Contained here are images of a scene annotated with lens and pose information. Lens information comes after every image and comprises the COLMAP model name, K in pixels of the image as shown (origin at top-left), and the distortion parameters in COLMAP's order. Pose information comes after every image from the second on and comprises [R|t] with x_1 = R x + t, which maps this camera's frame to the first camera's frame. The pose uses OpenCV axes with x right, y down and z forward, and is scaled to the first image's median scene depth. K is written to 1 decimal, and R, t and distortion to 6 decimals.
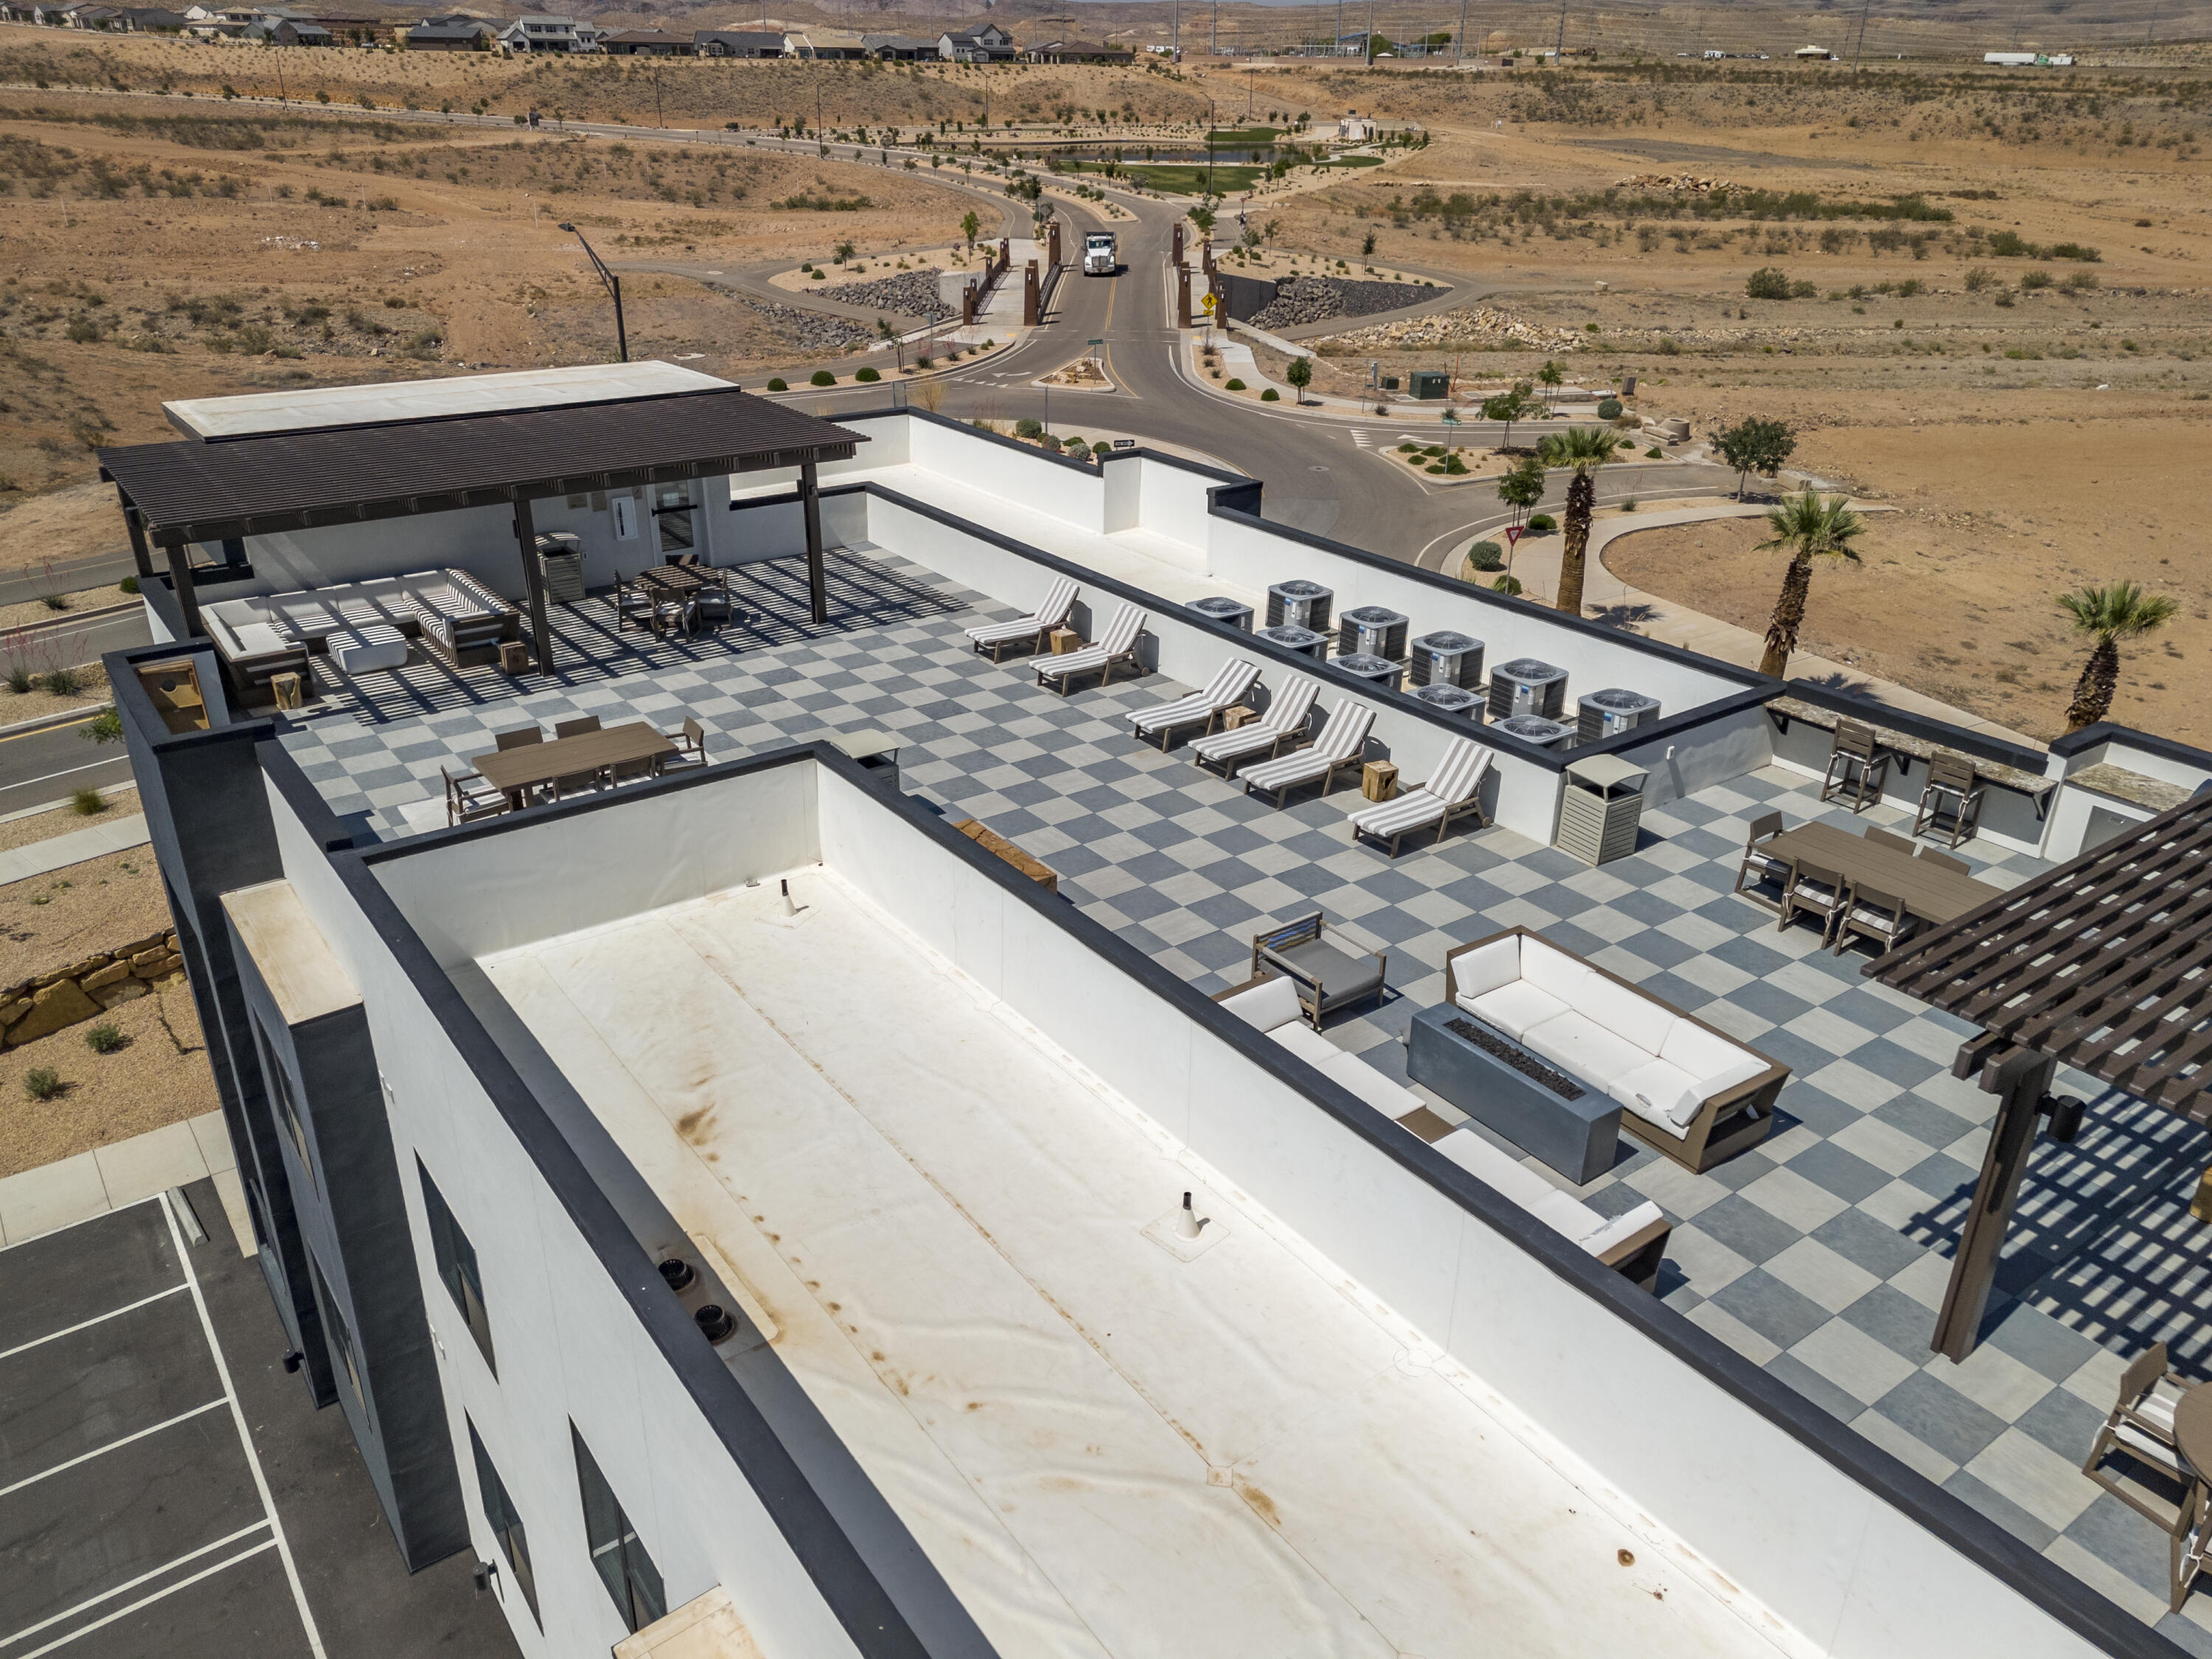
lens RADIAL K [[1630.7, 0, 1106.0], [0, 1630.7, 829.5], [0, 0, 1]] dist [0.053120, -0.036731]
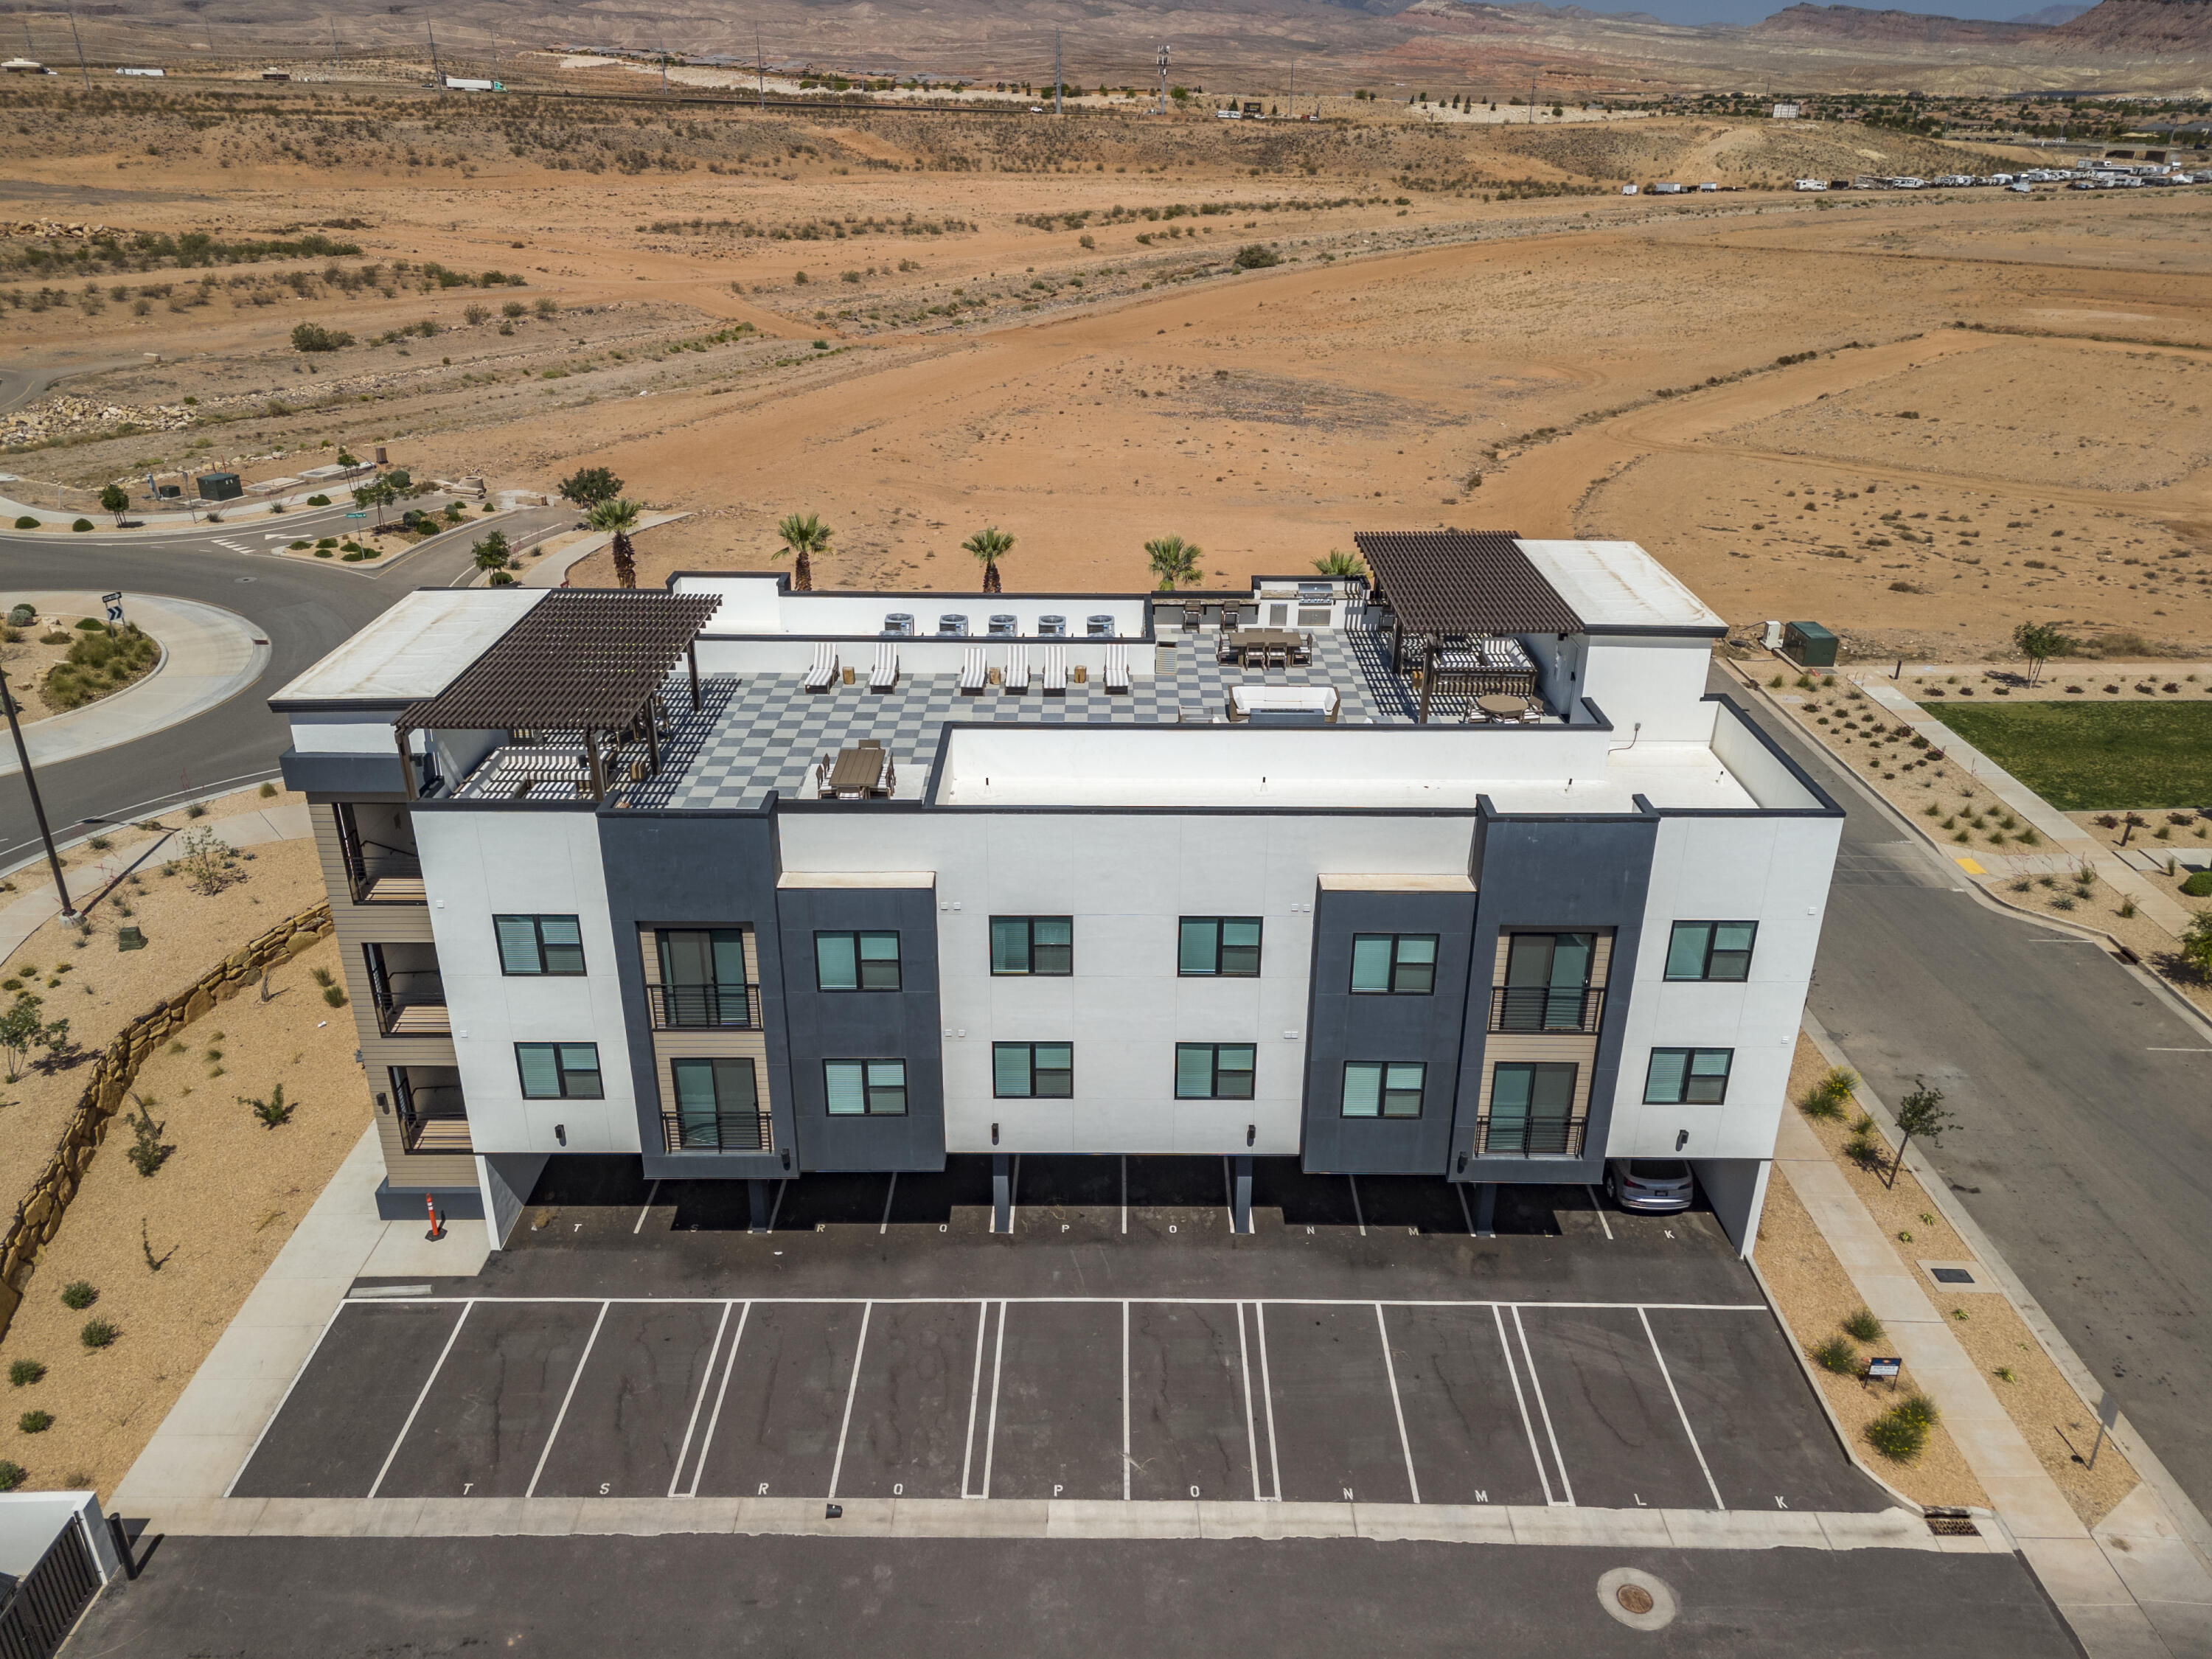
lens RADIAL K [[1630.7, 0, 1106.0], [0, 1630.7, 829.5], [0, 0, 1]] dist [0.053120, -0.036731]
pose [[0.591487, -0.345628, 0.728481, -0.732039], [0.342921, 0.925520, 0.160679, -0.085975], [-0.729759, 0.154772, 0.665956, -0.244955]]
